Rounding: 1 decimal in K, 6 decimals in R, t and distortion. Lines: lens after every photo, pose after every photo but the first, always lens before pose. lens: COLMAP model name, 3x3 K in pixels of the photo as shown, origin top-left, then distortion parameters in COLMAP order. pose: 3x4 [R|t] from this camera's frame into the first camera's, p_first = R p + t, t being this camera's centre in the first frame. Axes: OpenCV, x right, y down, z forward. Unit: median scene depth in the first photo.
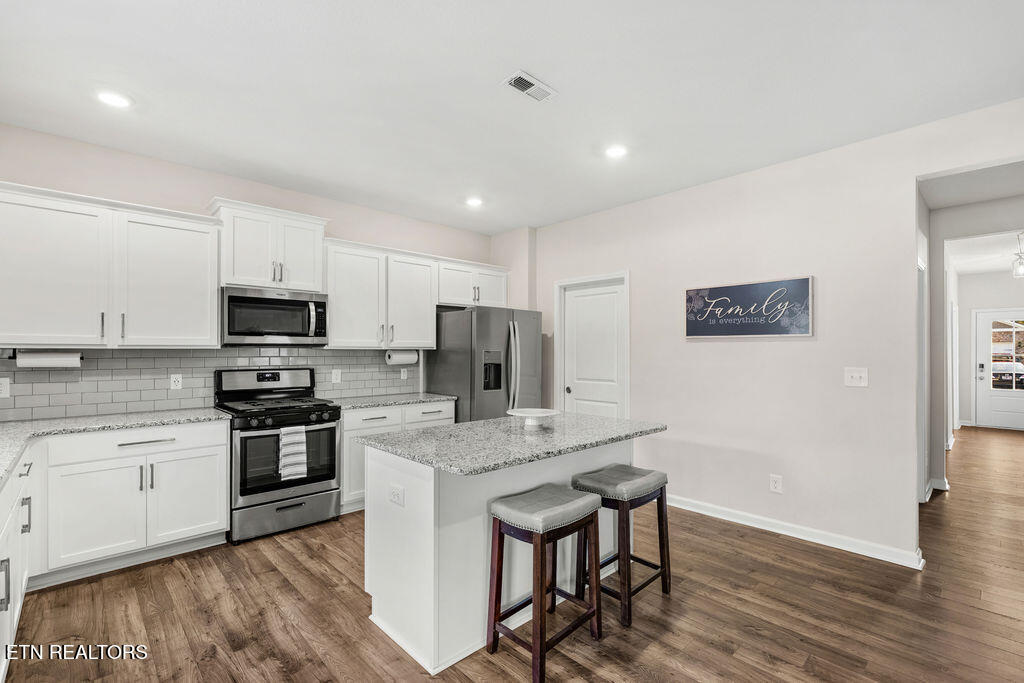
lens RADIAL K [[462.0, 0, 509.5], [0, 462.0, 342.1], [0, 0, 1]] dist [0.003221, 0.000238]
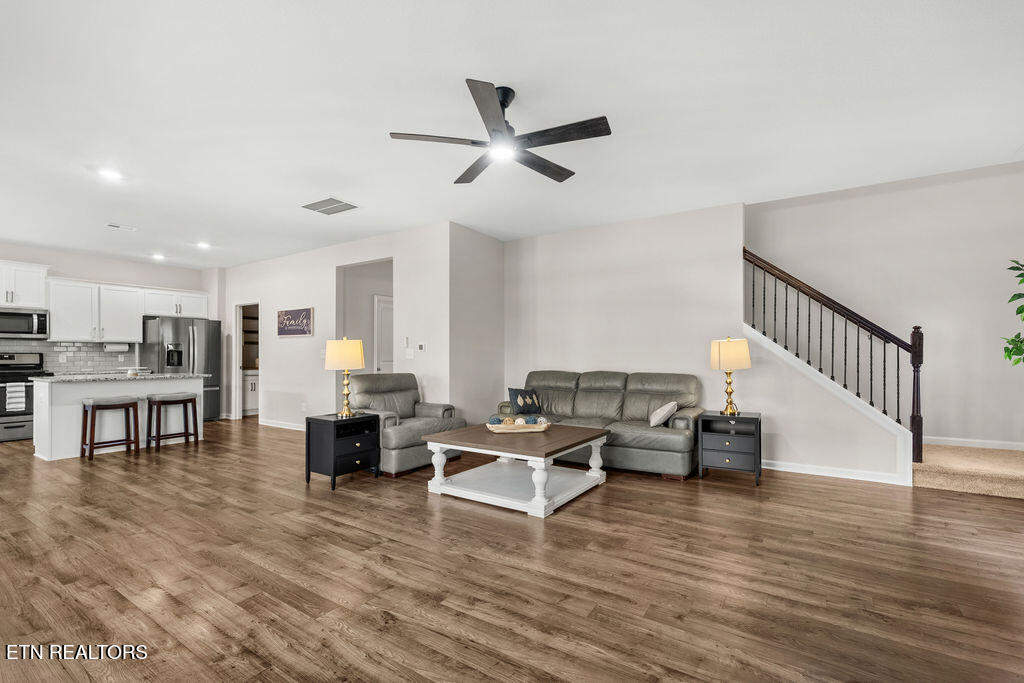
lens RADIAL K [[462.0, 0, 514.1], [0, 462.0, 350.7], [0, 0, 1]] dist [0.003221, 0.000238]
pose [[0.975042, 0.000901, 0.222017, 0.923536], [-0.003527, 0.999928, 0.011431, 0.024538], [-0.221991, -0.011929, 0.974976, -1.081455]]
